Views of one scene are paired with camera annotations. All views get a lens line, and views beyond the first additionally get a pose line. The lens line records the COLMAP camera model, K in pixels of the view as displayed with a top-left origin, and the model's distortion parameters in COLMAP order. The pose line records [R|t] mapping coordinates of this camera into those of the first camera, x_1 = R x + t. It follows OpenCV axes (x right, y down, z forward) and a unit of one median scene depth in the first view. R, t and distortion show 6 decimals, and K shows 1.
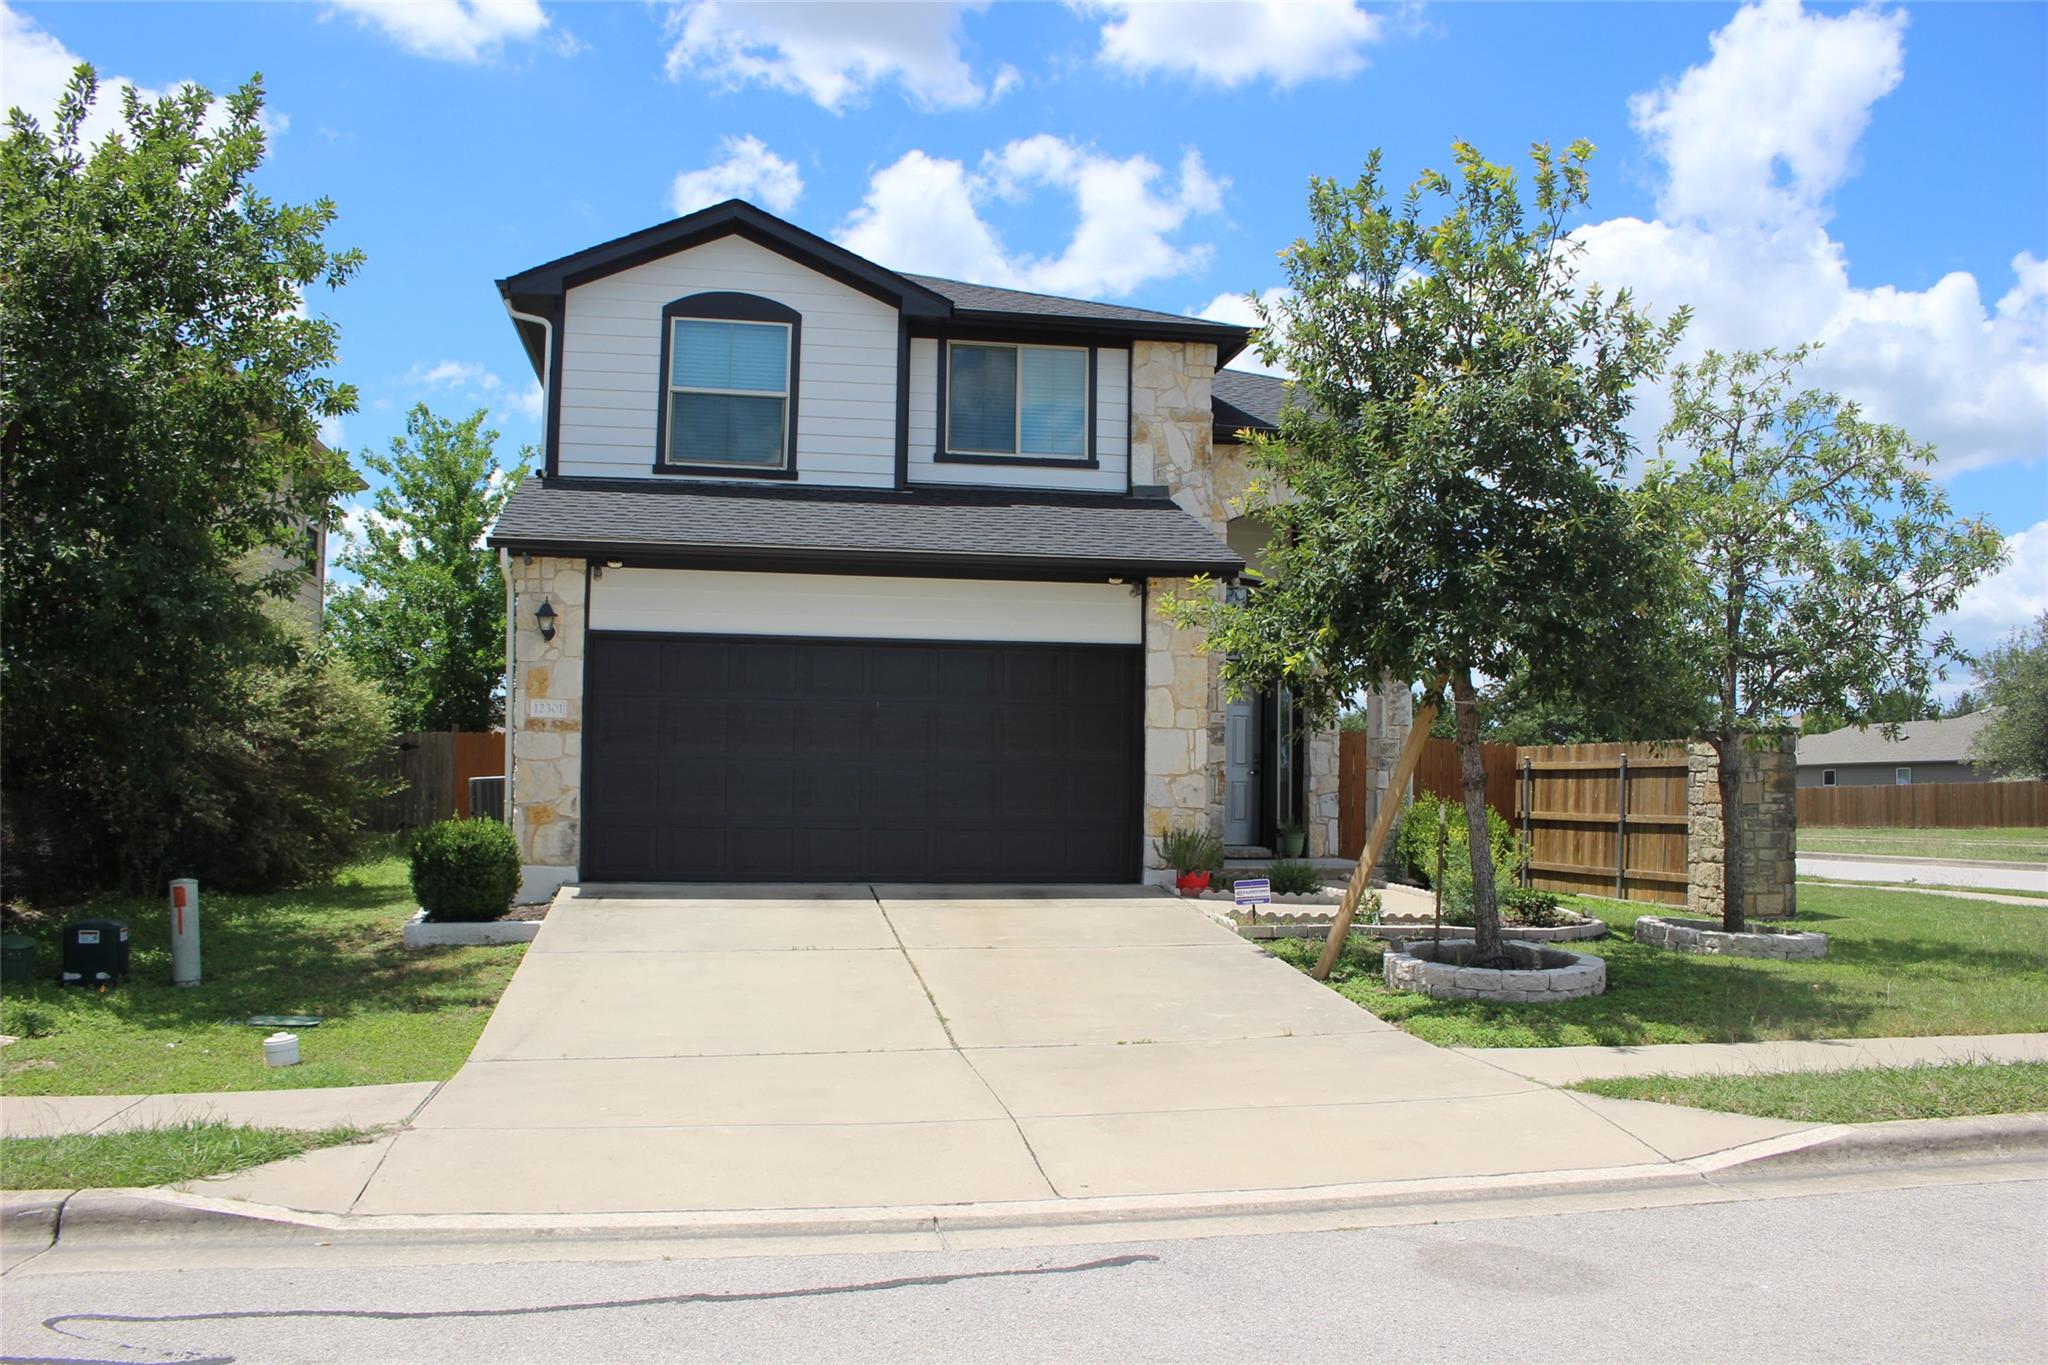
lens RADIAL K [[1689.8, 0, 1024.0], [0, 1689.8, 682.5], [0, 0, 1]] dist [-0.164345, 0.132037]
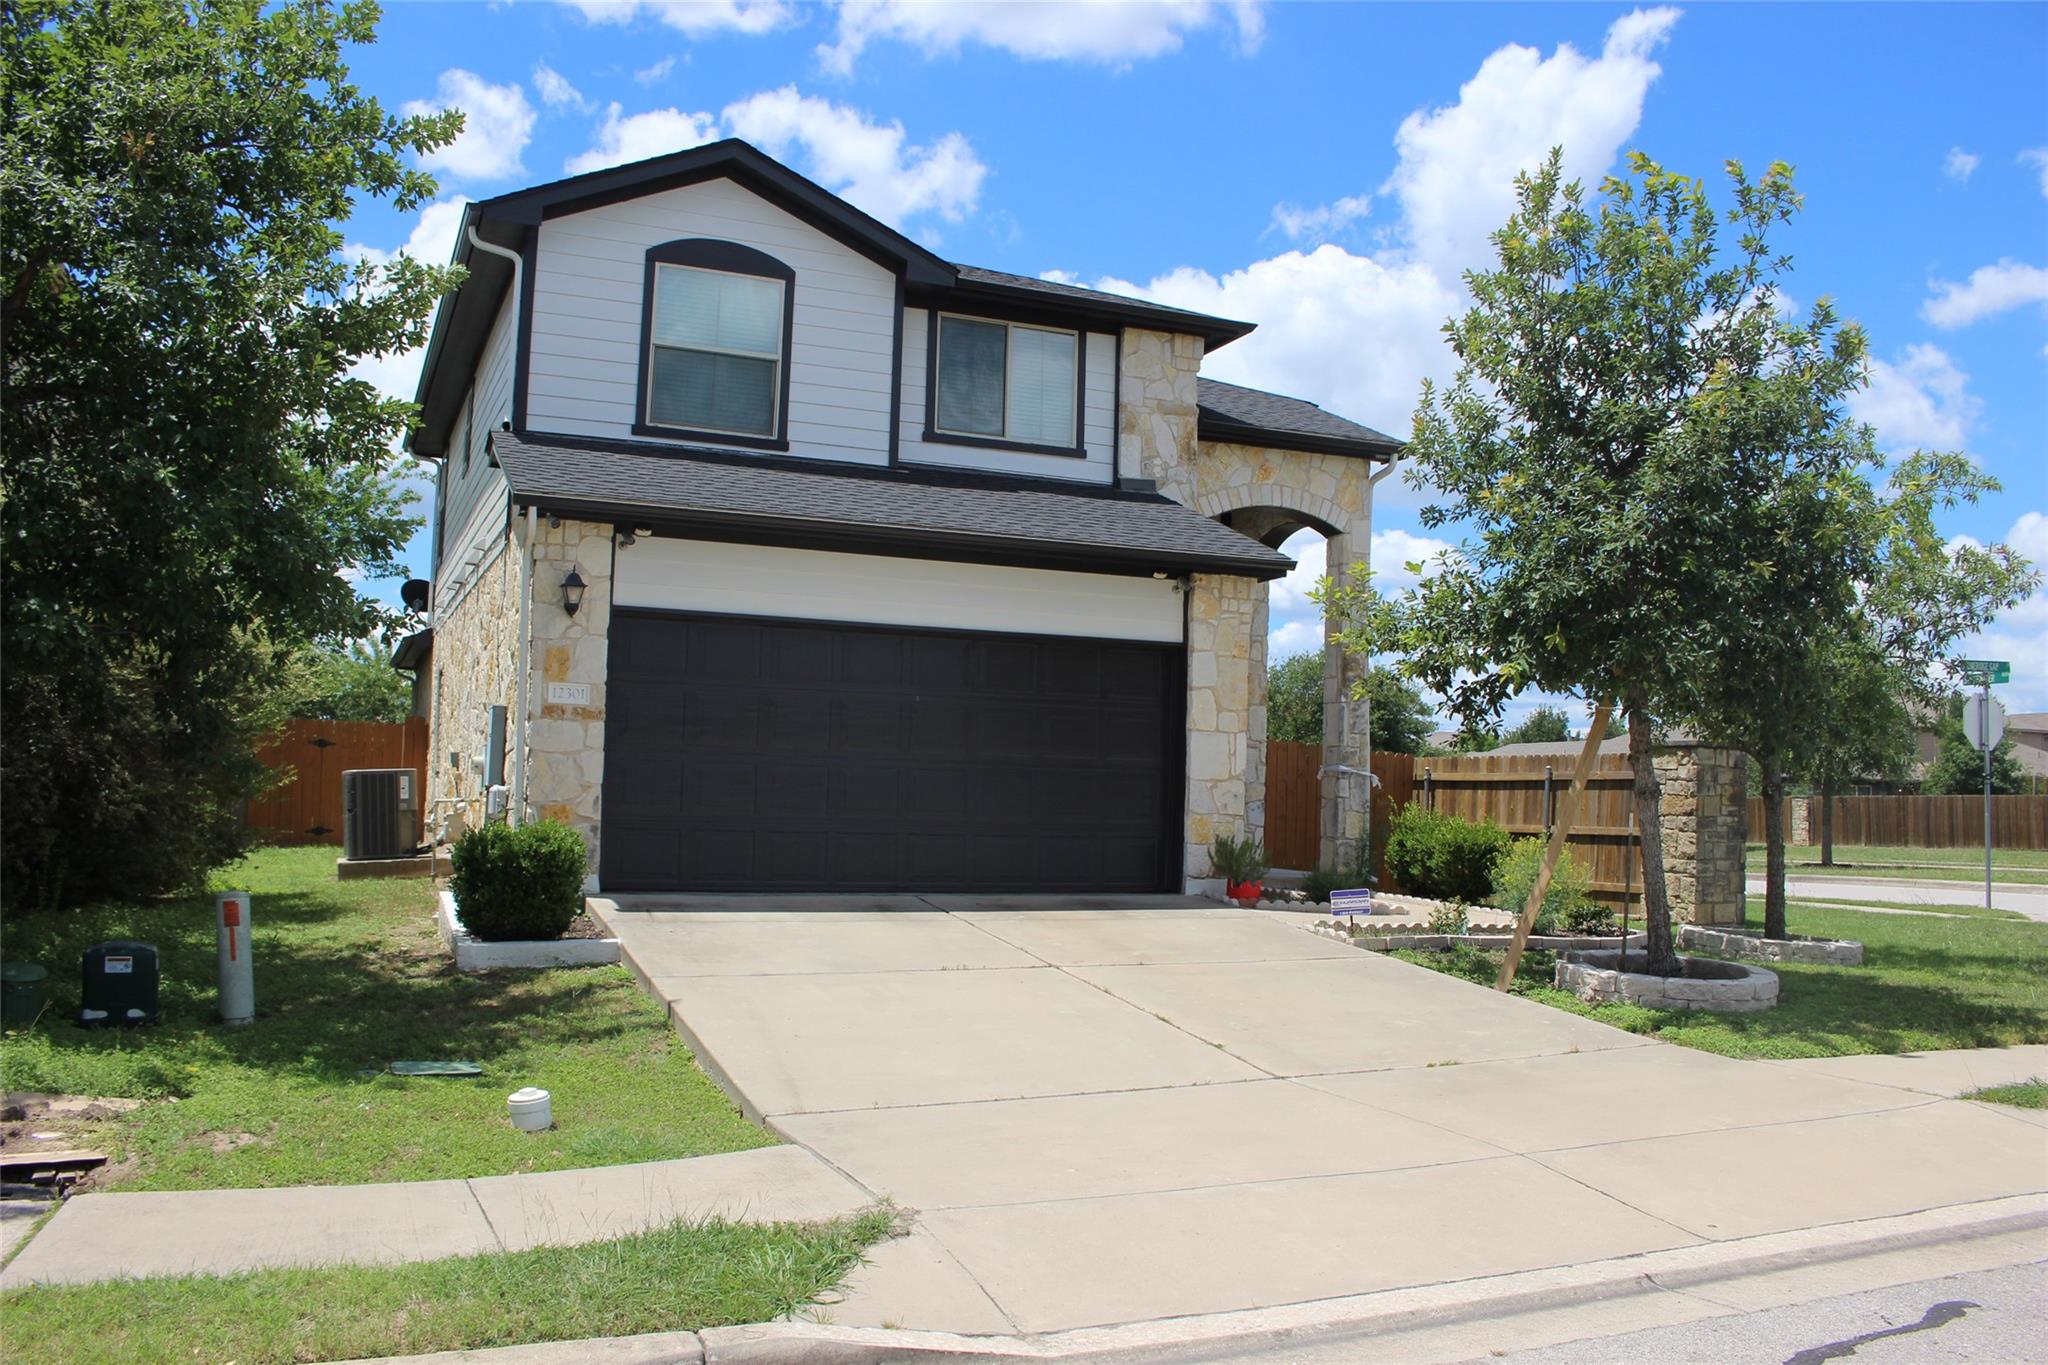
lens RADIAL K [[1689.8, 0, 1024.0], [0, 1689.8, 682.5], [0, 0, 1]] dist [-0.164345, 0.132037]
pose [[0.974496, 0.027760, 0.222682, -0.231094], [-0.027023, 0.999615, -0.006358, 0.008359], [-0.222773, 0.000178, 0.974870, 0.089534]]
